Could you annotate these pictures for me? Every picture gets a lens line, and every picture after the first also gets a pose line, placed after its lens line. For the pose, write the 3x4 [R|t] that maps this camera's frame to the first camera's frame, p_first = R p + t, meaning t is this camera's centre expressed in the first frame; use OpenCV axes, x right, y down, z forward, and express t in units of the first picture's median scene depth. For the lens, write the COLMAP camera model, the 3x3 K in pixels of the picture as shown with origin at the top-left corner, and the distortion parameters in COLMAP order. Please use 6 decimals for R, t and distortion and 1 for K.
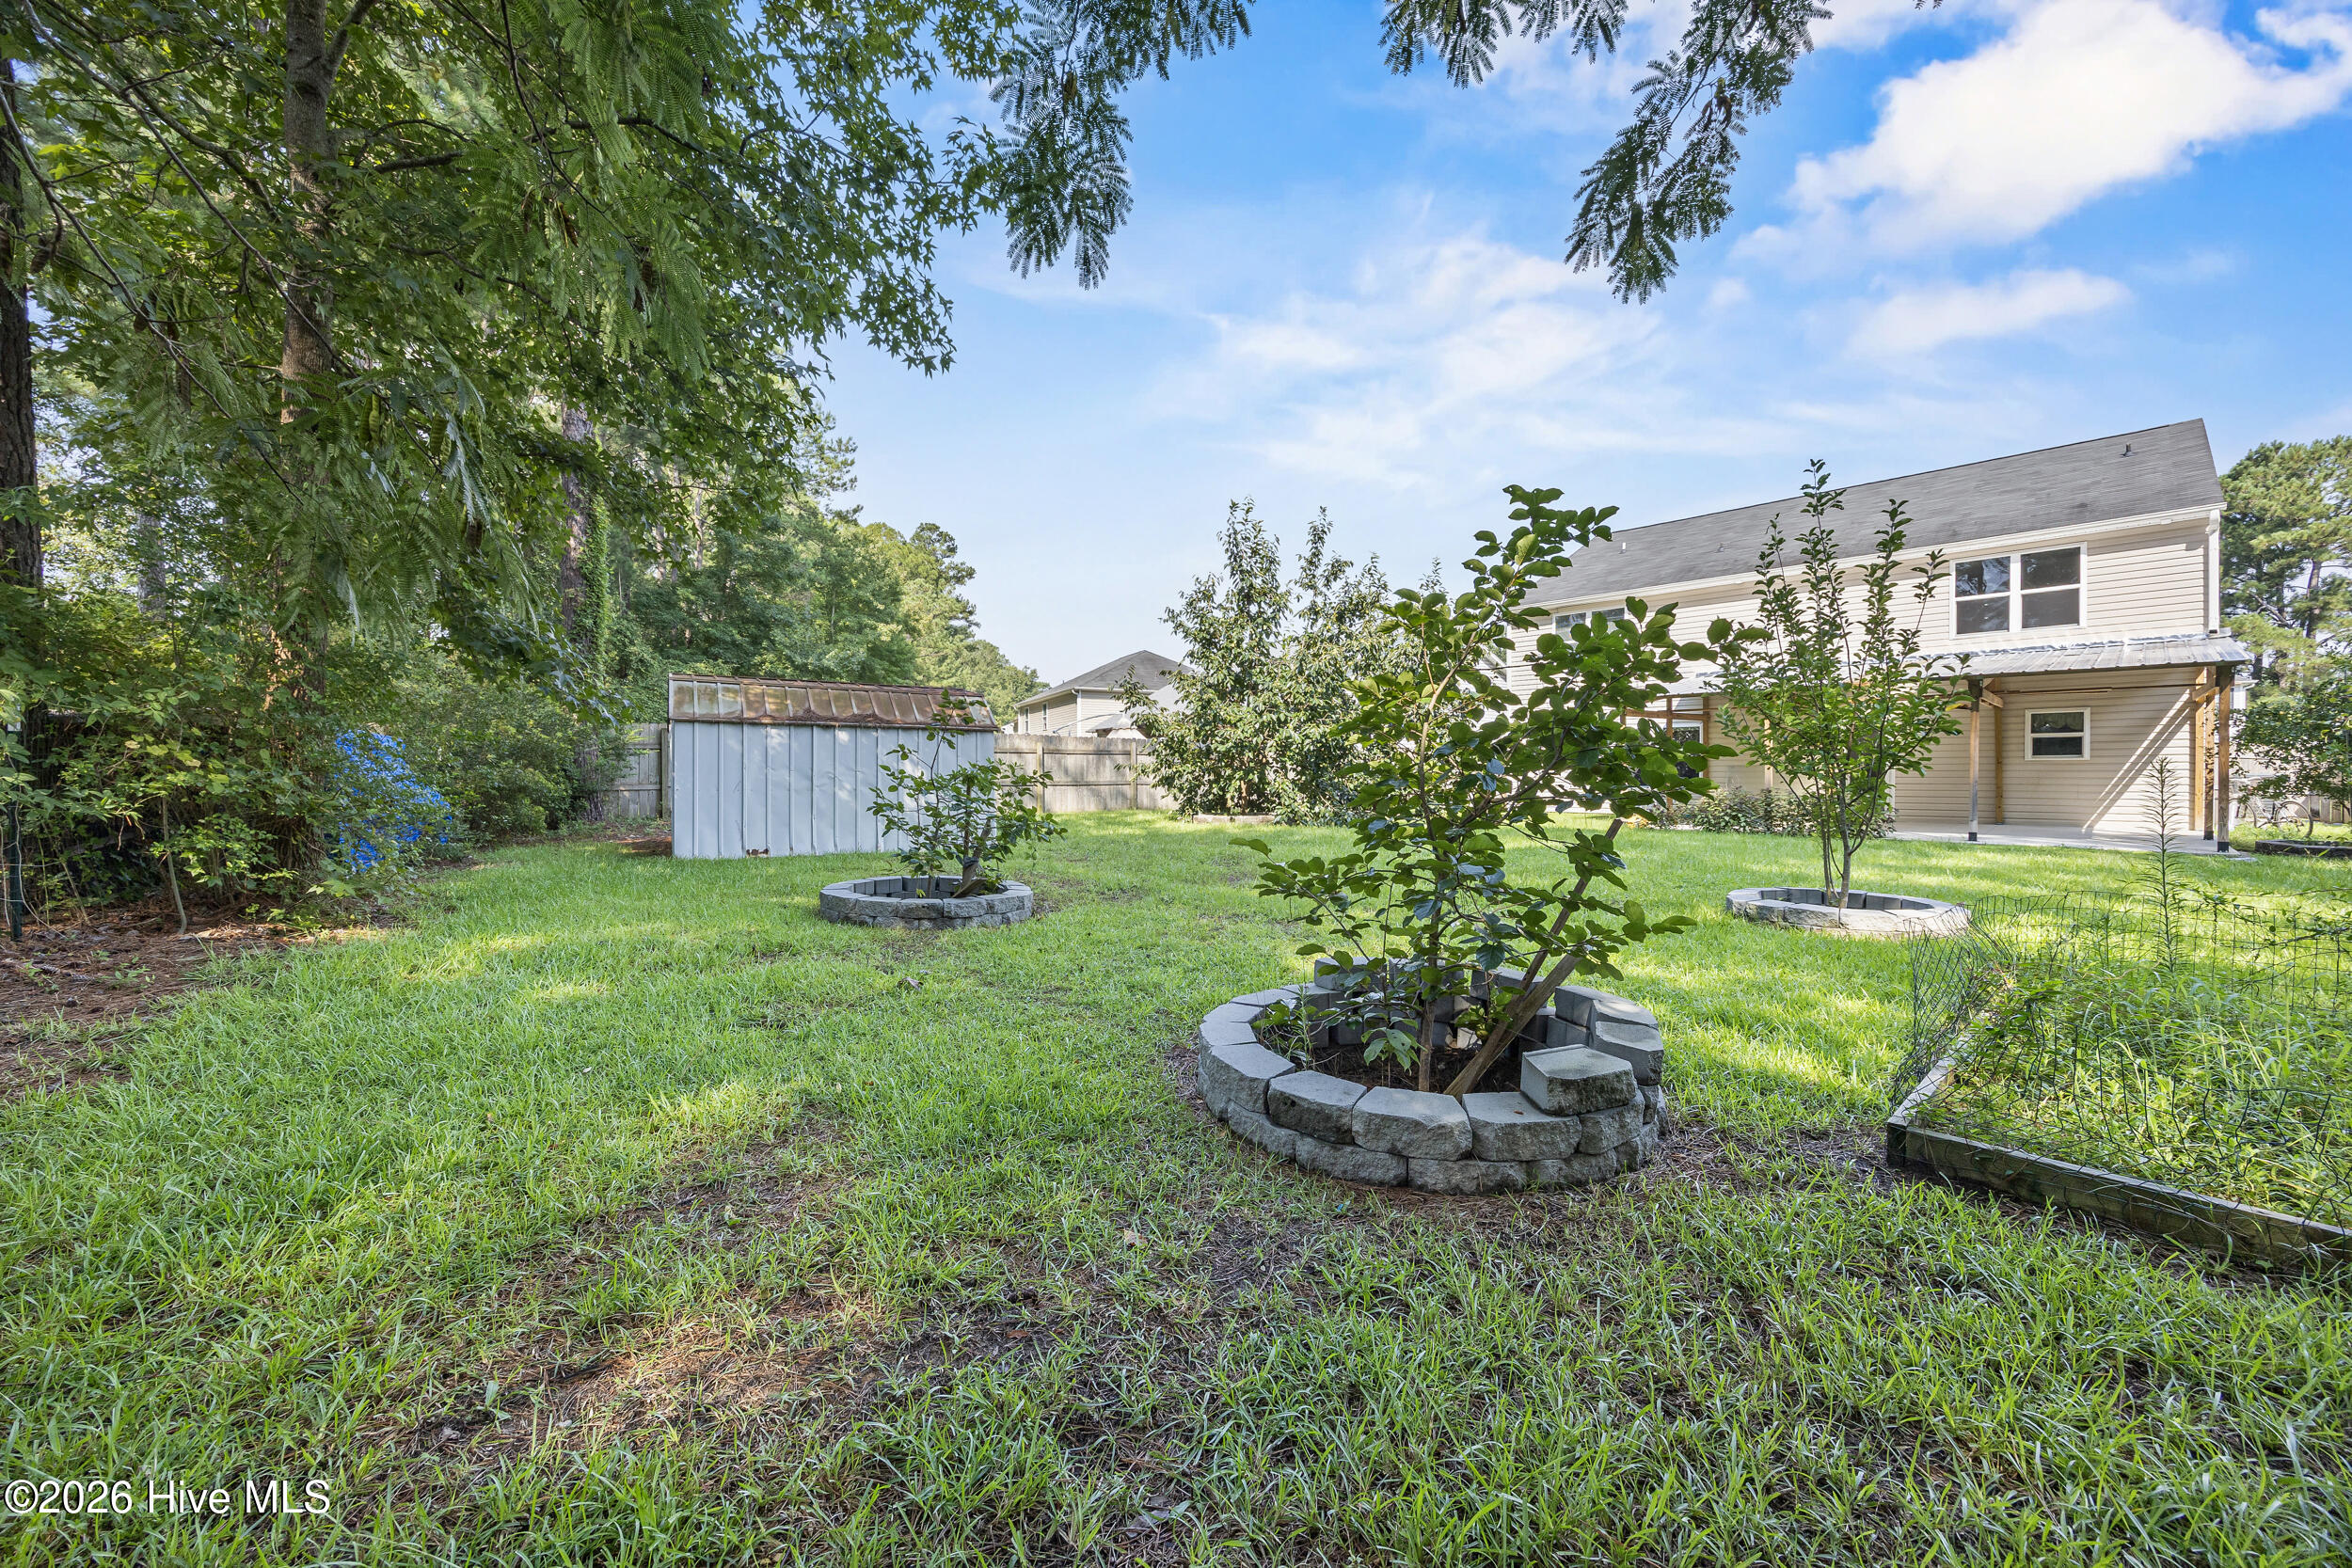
lens RADIAL K [[895.5, 0, 1169.5], [0, 895.5, 780.4], [0, 0, 1]] dist [0.007013, 0.000107]
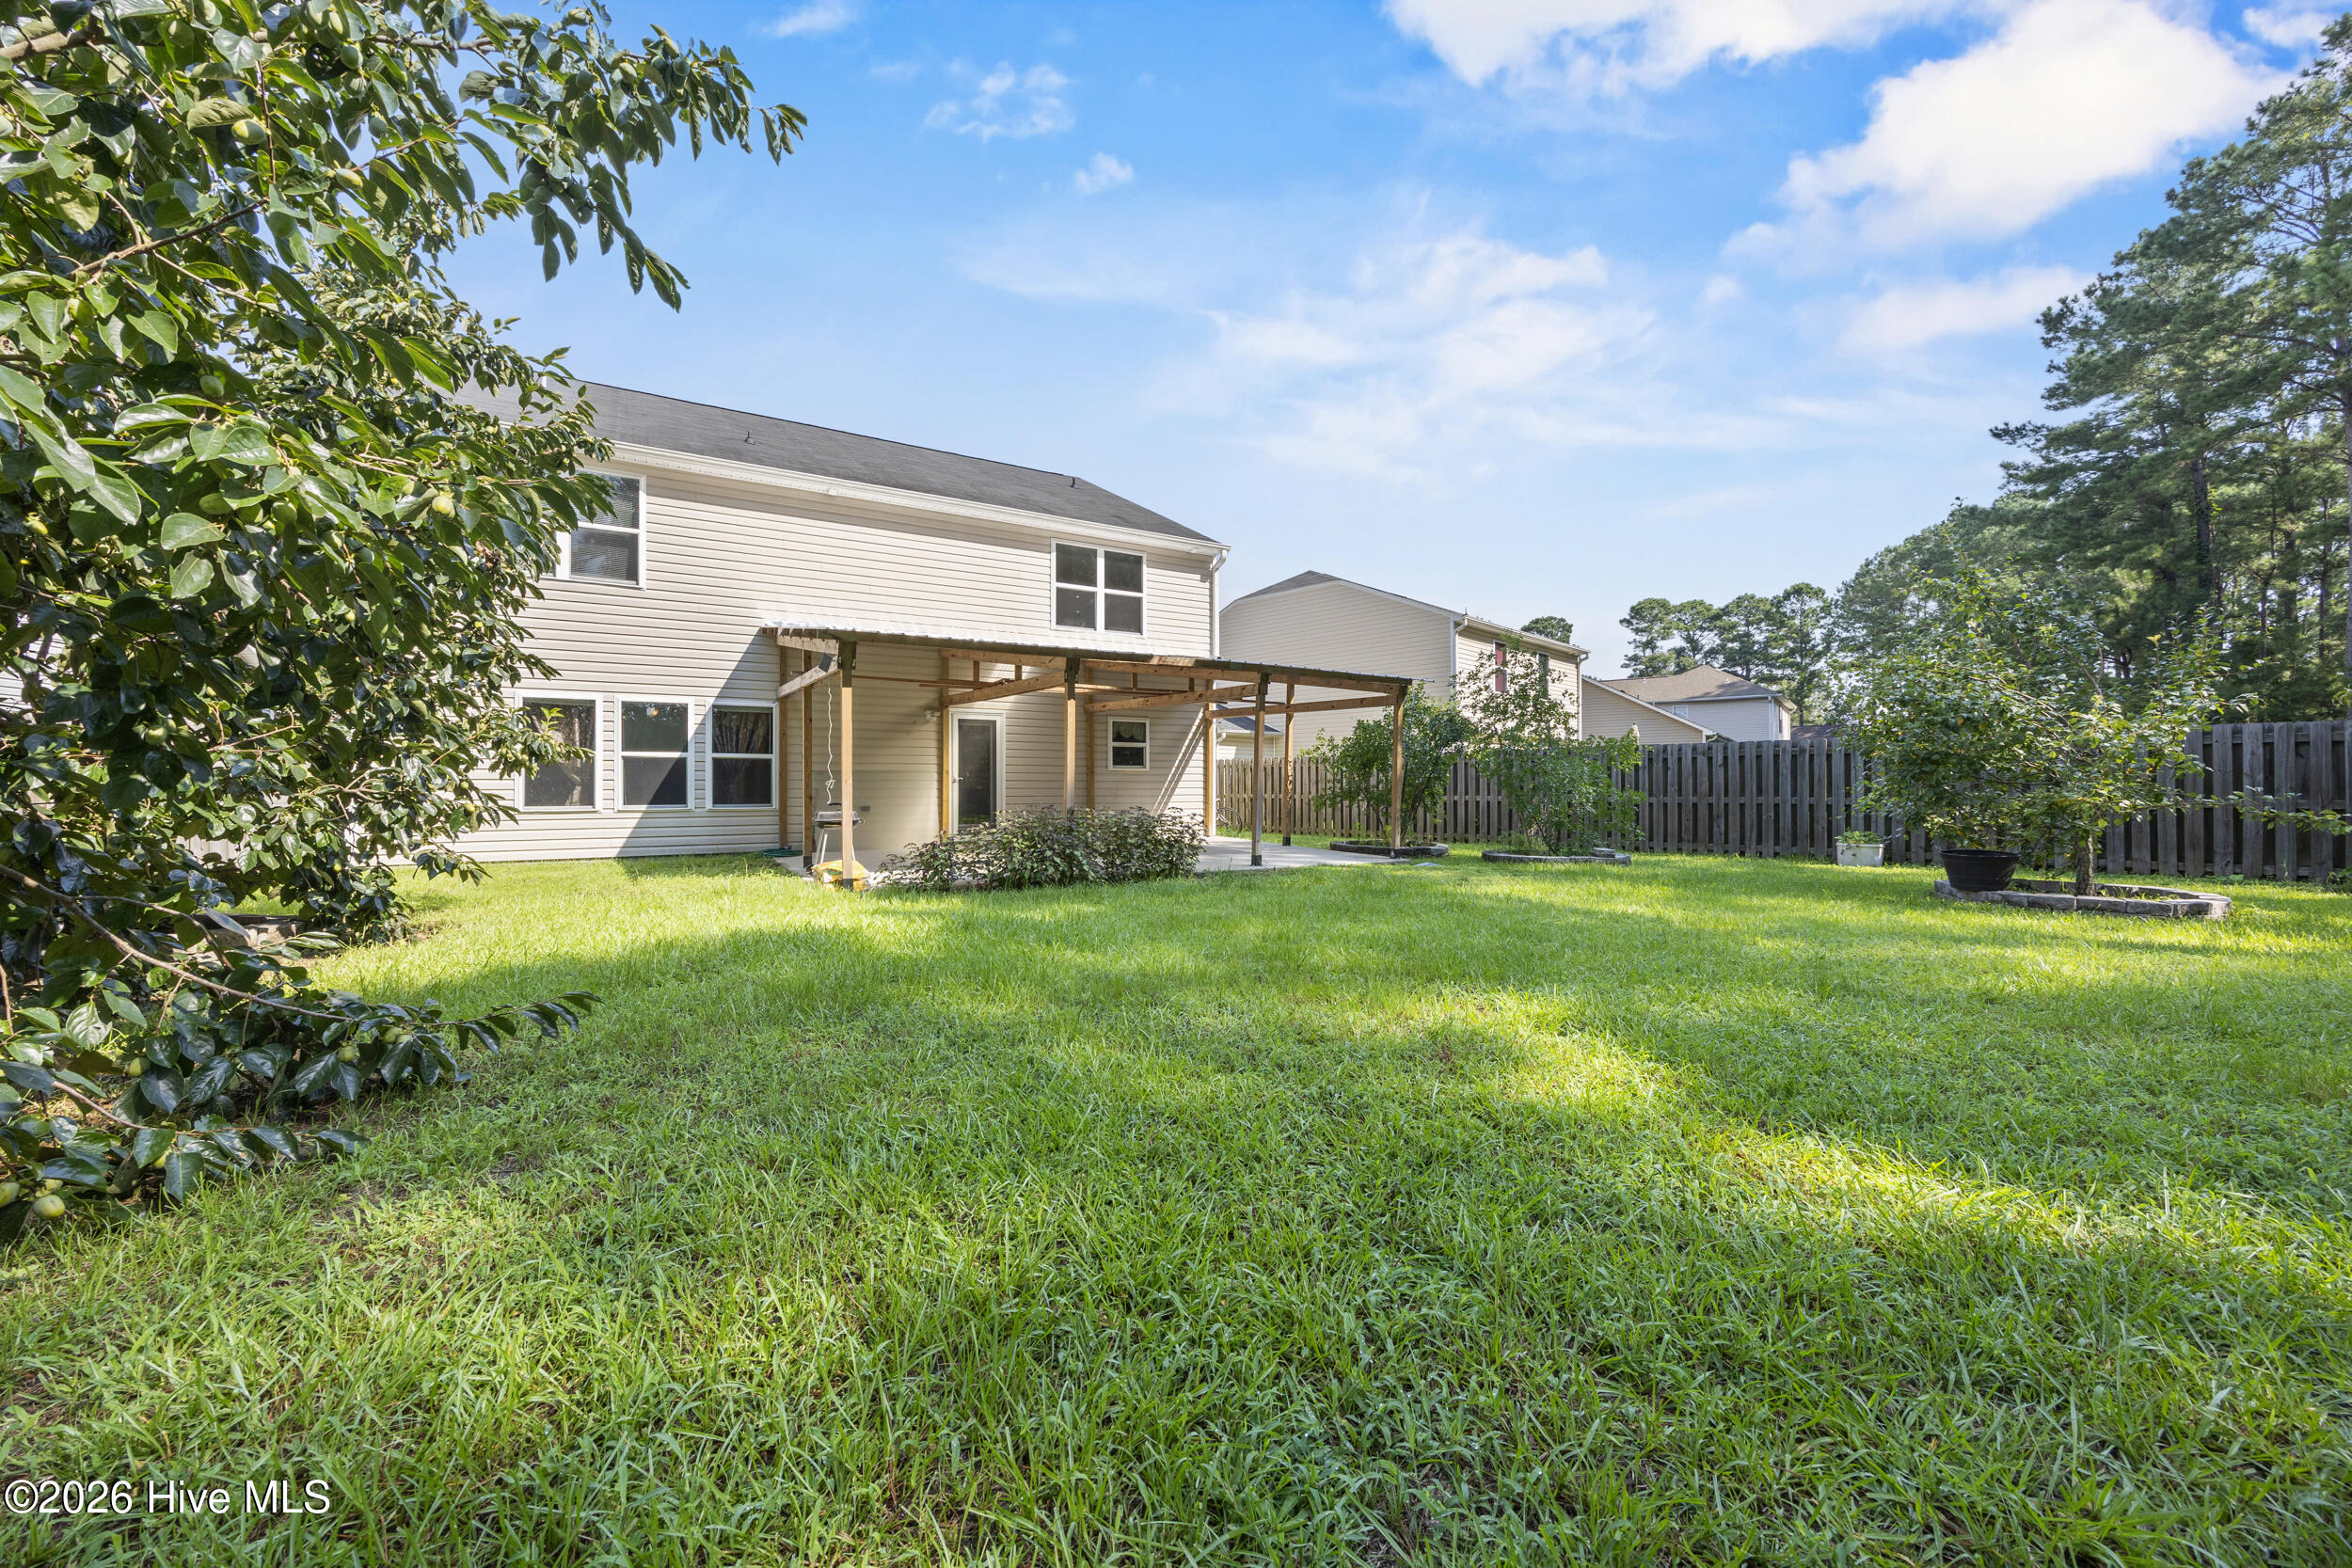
lens RADIAL K [[888.8, 0, 1164.1], [0, 888.8, 785.4], [0, 0, 1]] dist [0.001206, 0.000292]
pose [[0.204617, -0.000989, 0.978842, 0.055128], [0.004470, 0.999990, 0.000076, -0.006564], [-0.978832, 0.004359, 0.204619, 0.772880]]
